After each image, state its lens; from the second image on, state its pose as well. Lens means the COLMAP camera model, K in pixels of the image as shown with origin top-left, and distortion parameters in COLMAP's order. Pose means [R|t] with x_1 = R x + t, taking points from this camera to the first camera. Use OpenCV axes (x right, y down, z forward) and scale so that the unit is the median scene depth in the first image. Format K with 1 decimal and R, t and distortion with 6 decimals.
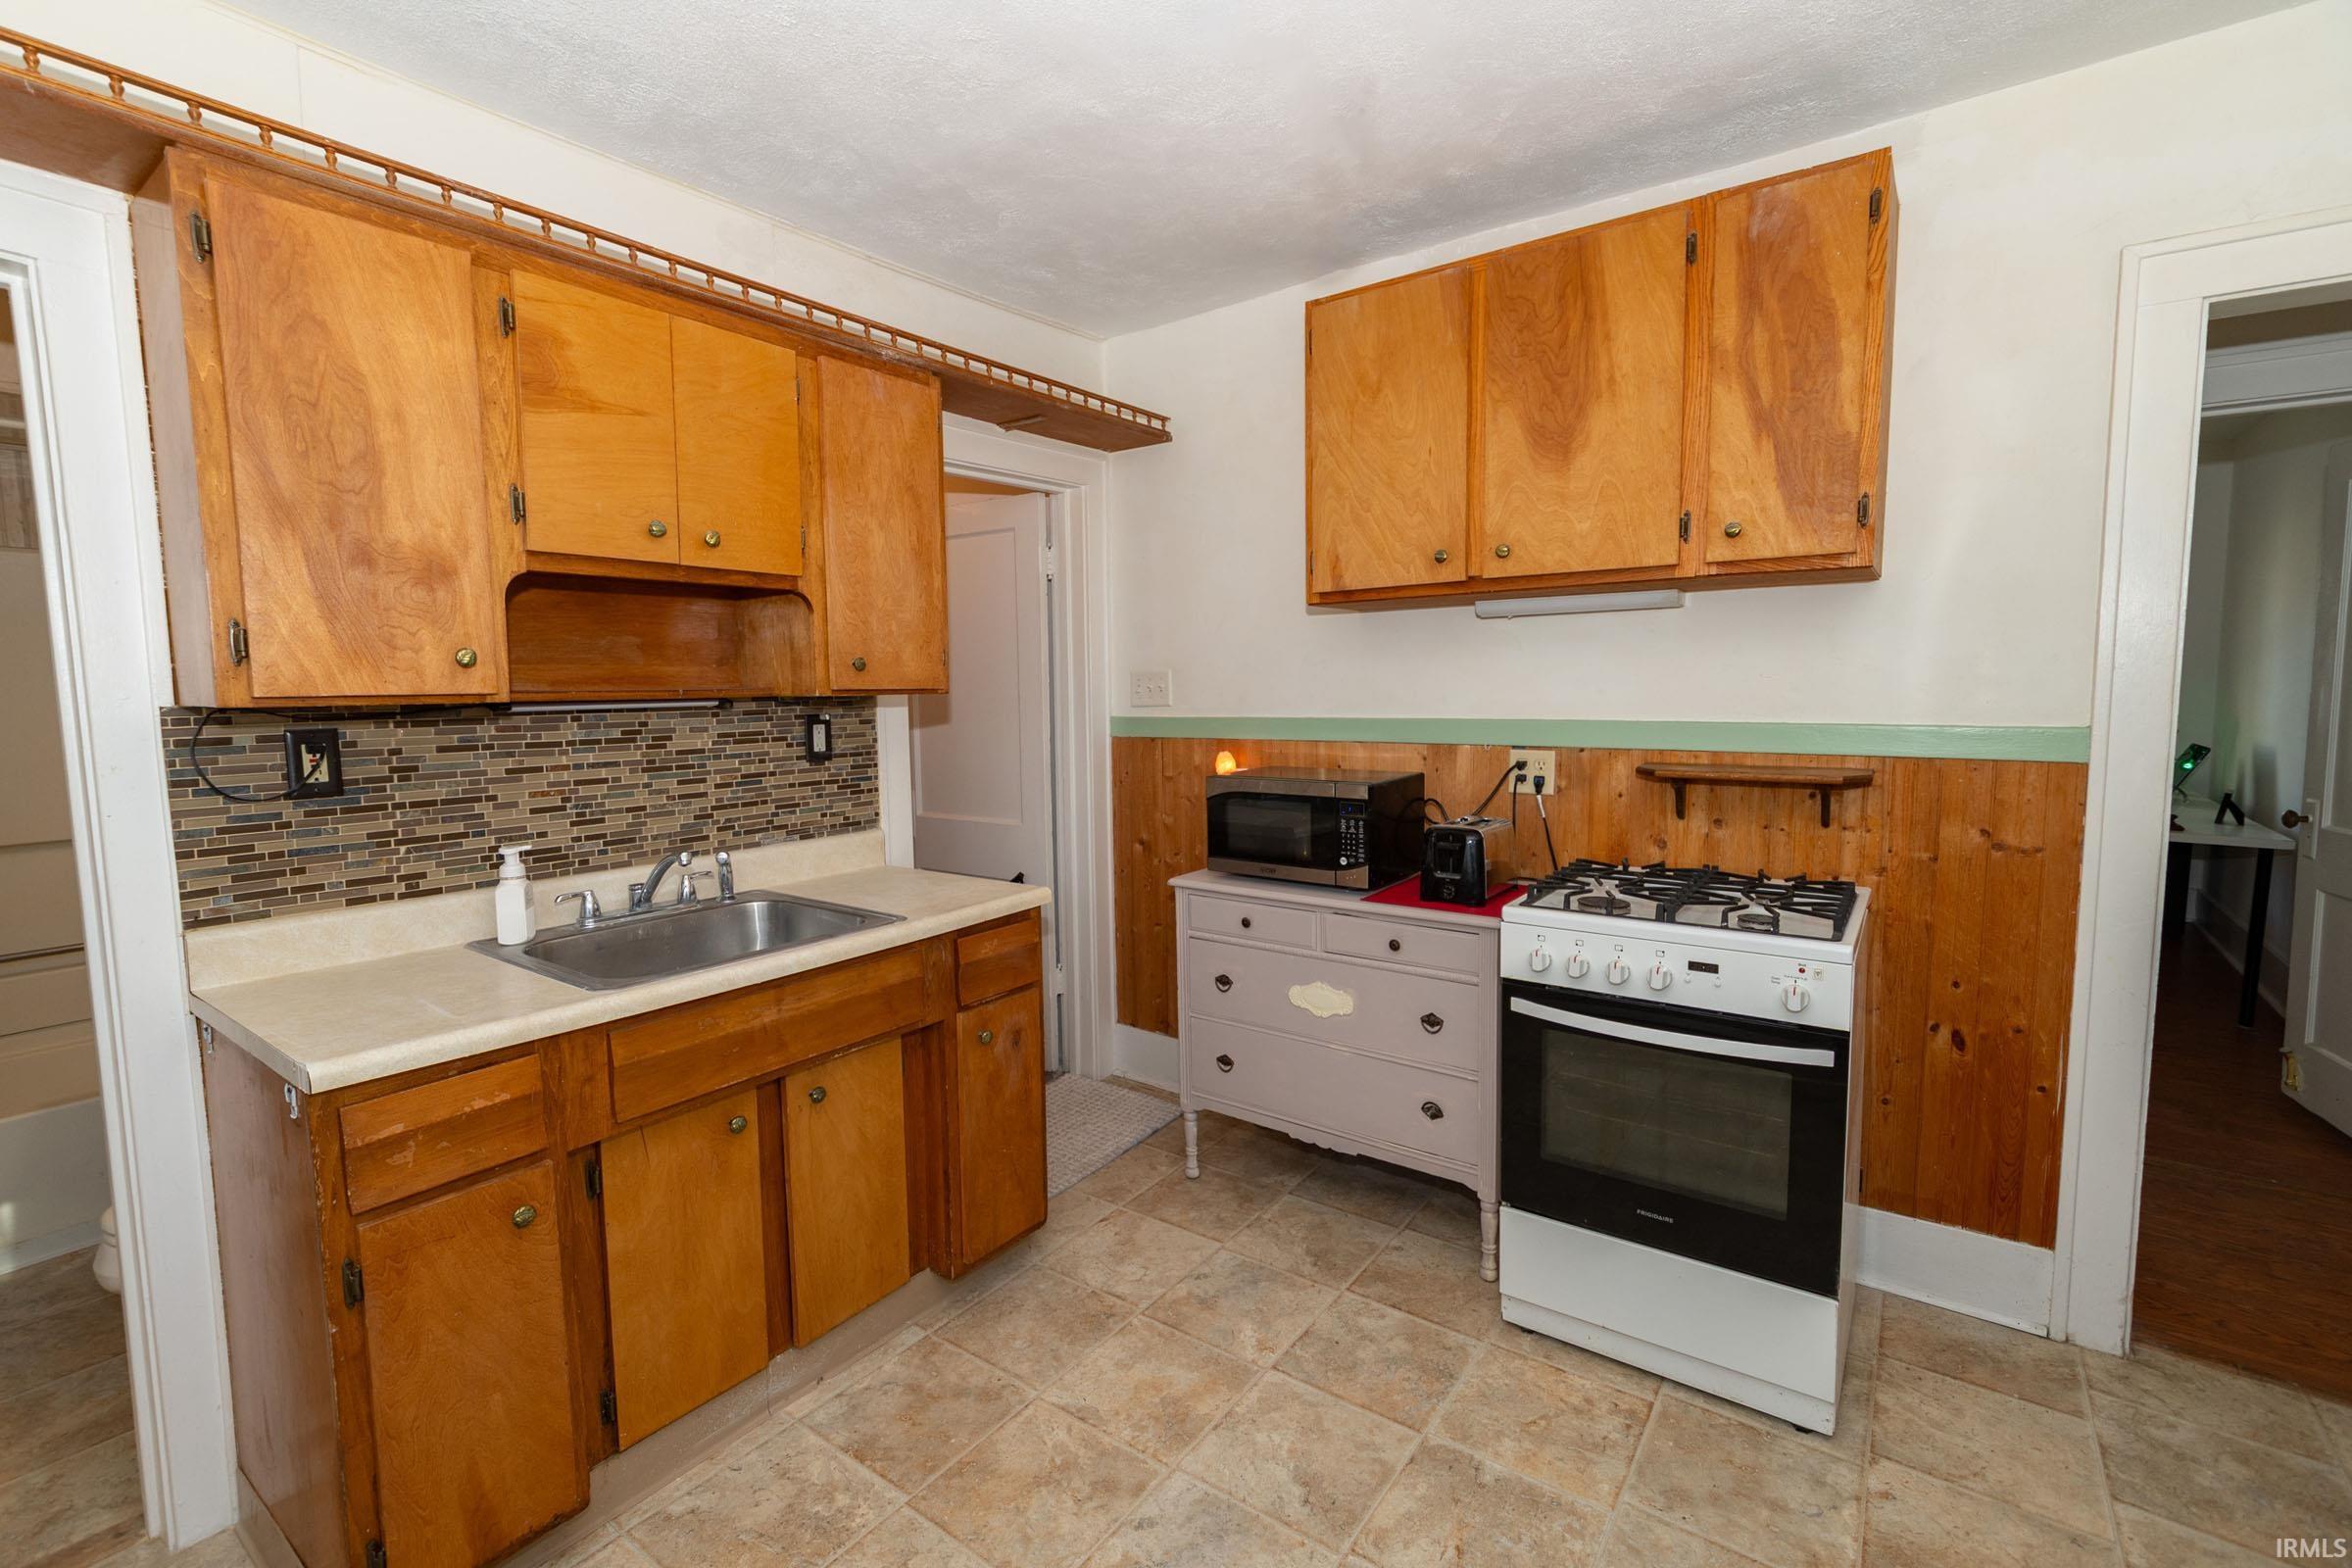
lens RADIAL K [[1036.4, 0, 1141.4], [0, 1036.4, 765.6], [0, 0, 1]] dist [0.004467, -0.002354]
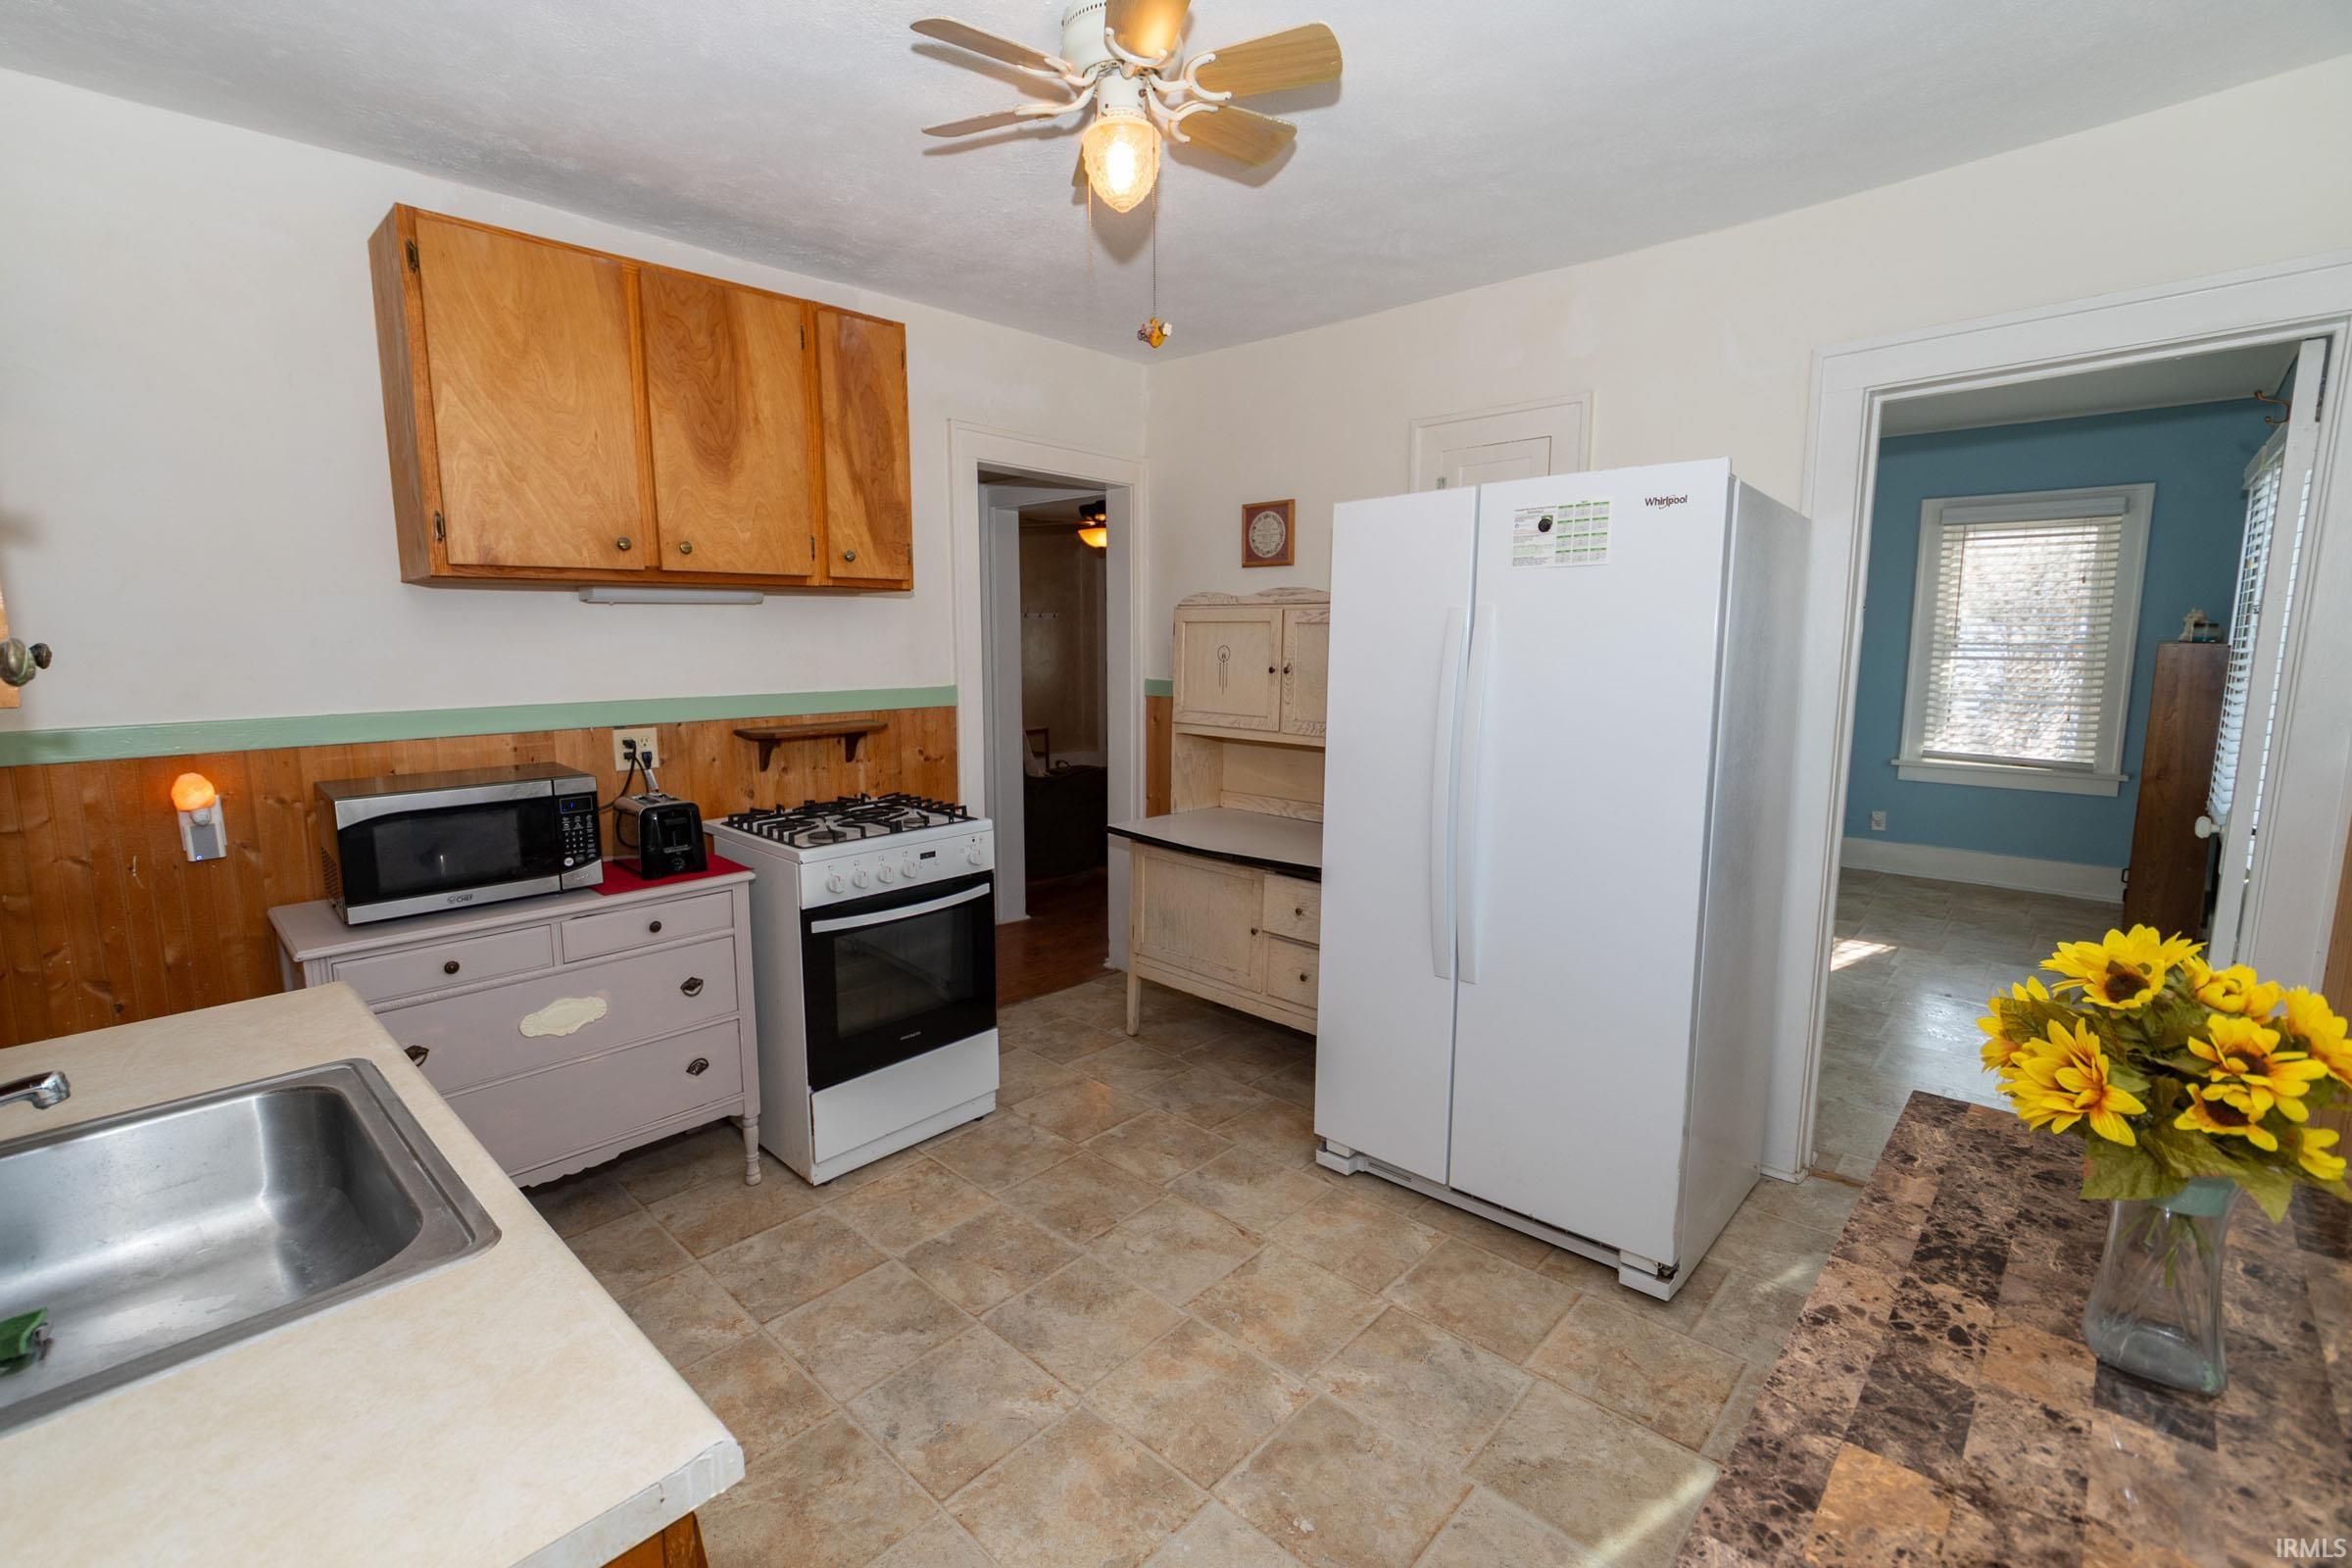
lens RADIAL K [[1036.4, 0, 1155.9], [0, 1036.4, 762.9], [0, 0, 1]] dist [0.004467, -0.002354]
pose [[0.111385, -0.111165, 0.987540, -0.747900], [0.082383, 0.991336, 0.102301, -0.054129], [-0.990357, 0.069962, 0.119578, 0.409039]]
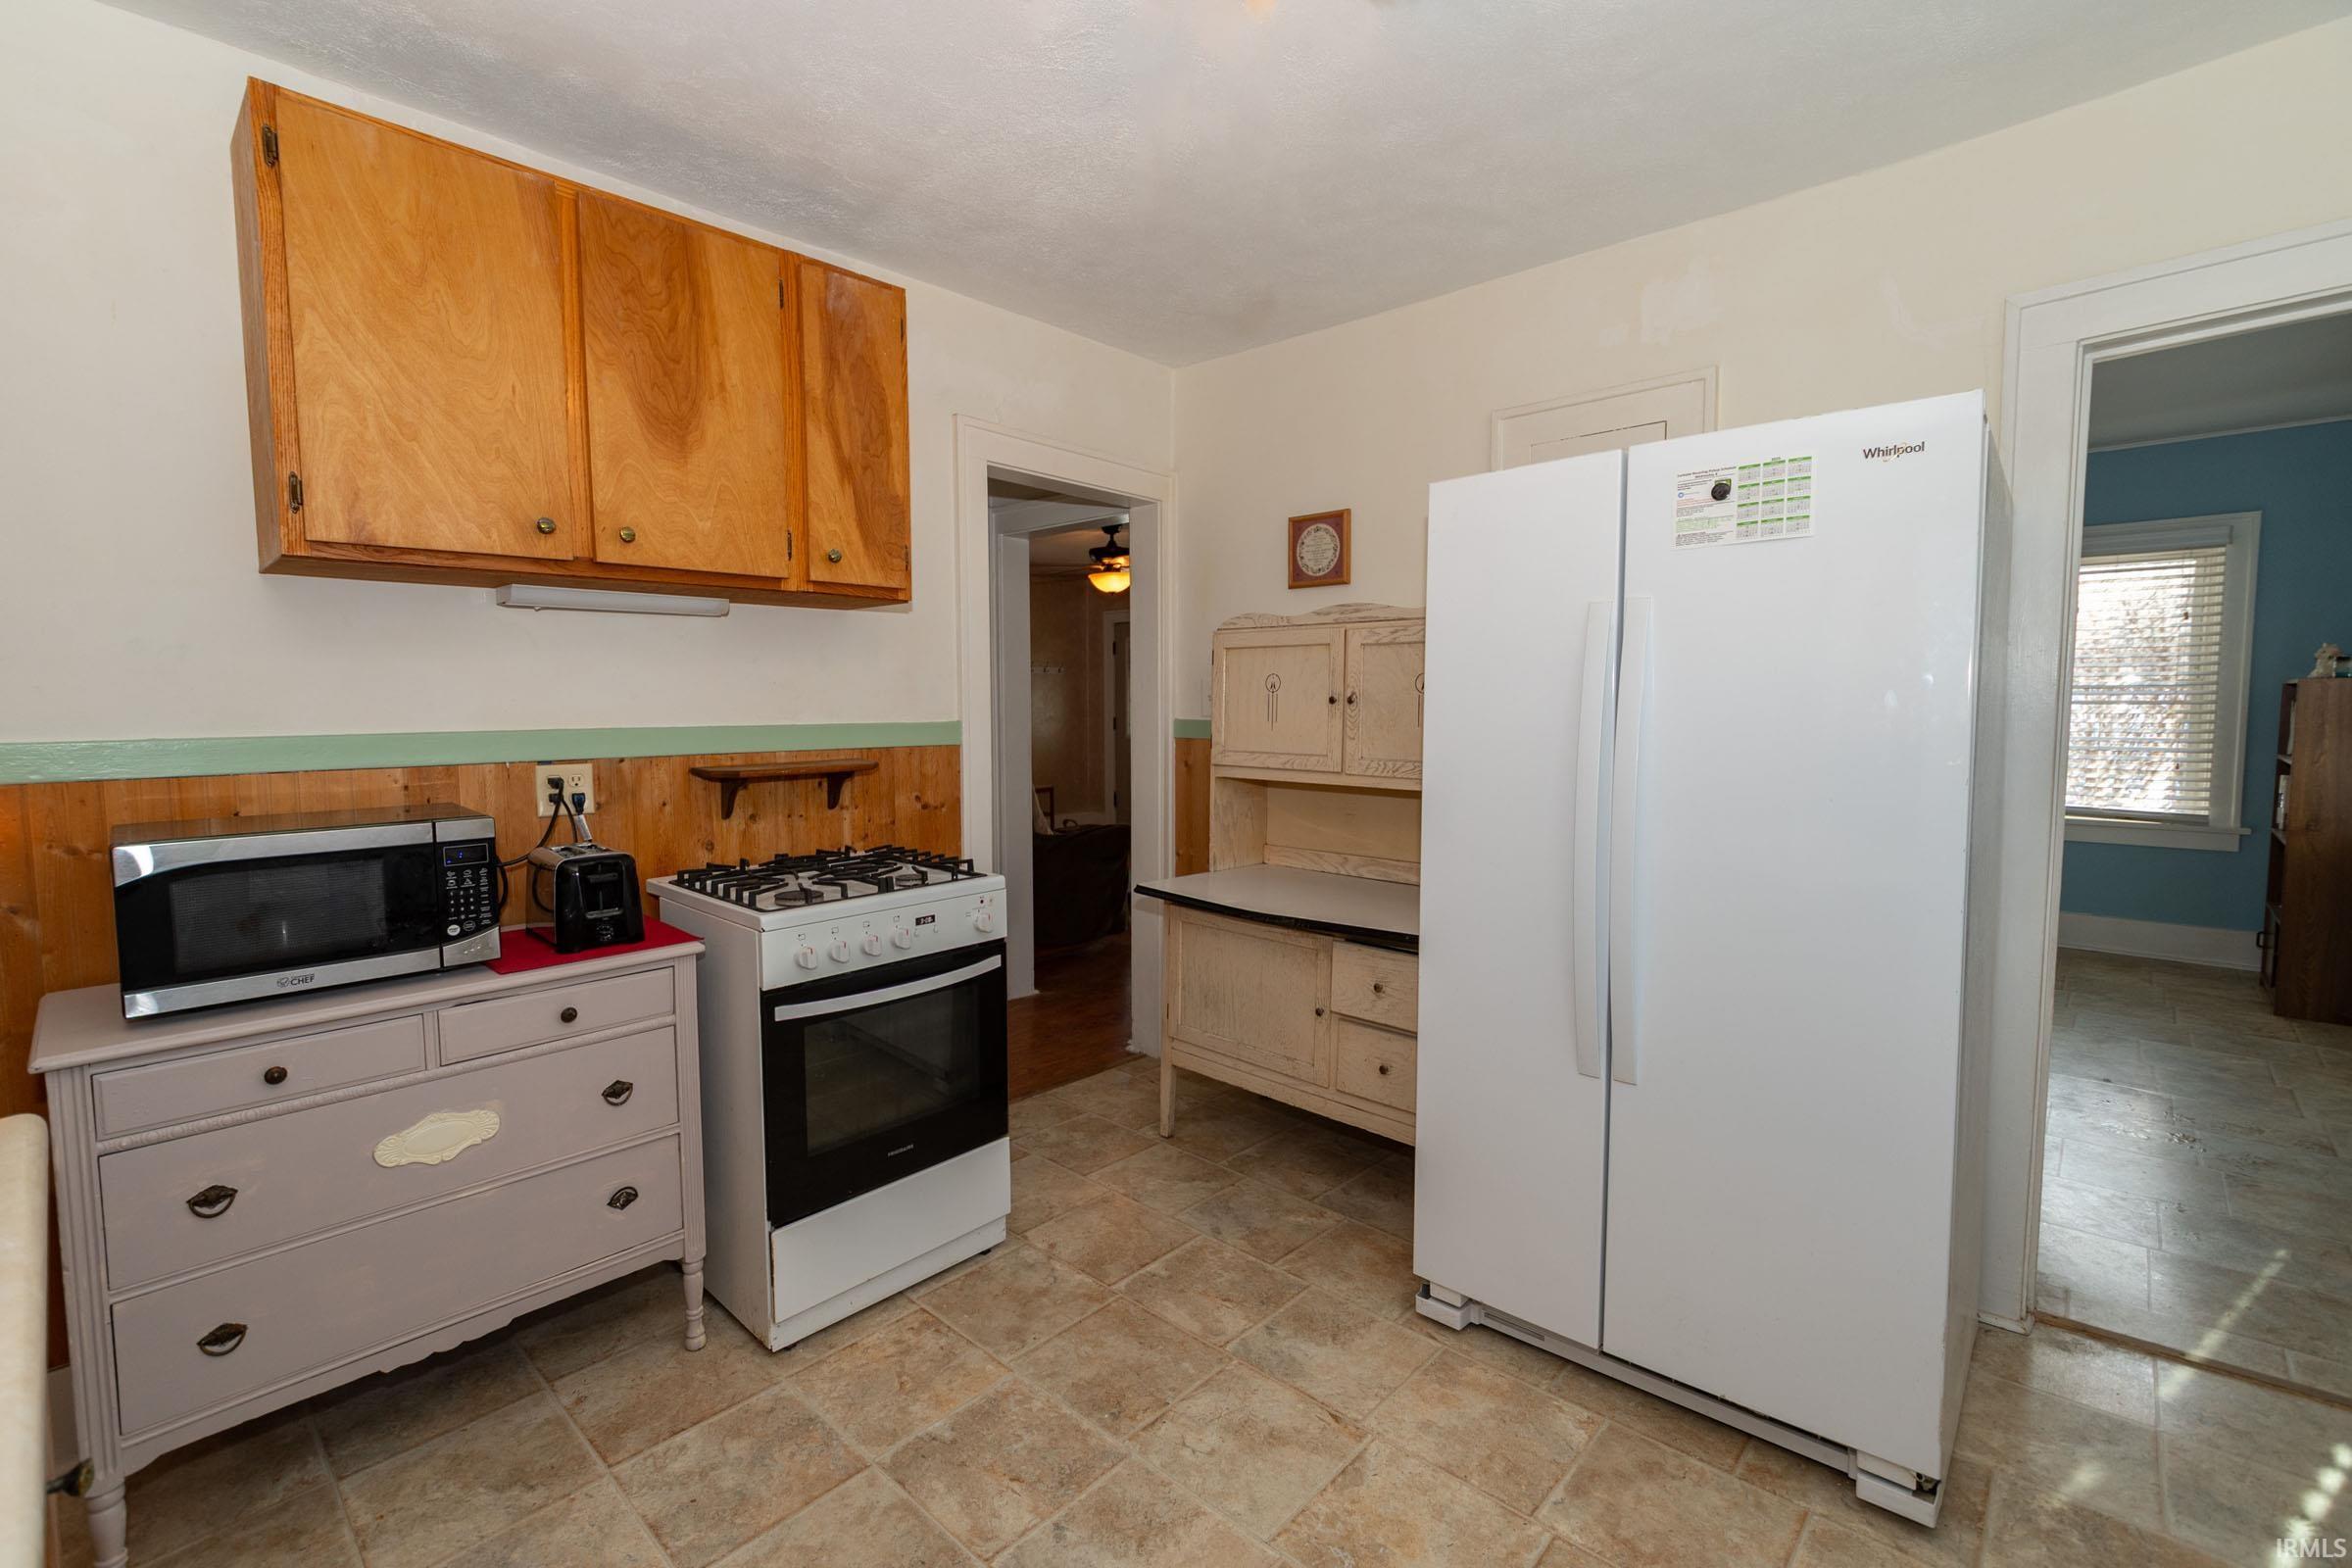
lens RADIAL K [[1036.4, 0, 1165.2], [0, 1036.4, 764.9], [0, 0, 1]] dist [0.004467, -0.002354]
pose [[0.099086, -0.049277, 0.993858, -0.520892], [0.084402, 0.995590, 0.040948, -0.009320], [-0.991493, 0.079826, 0.102808, 0.494365]]
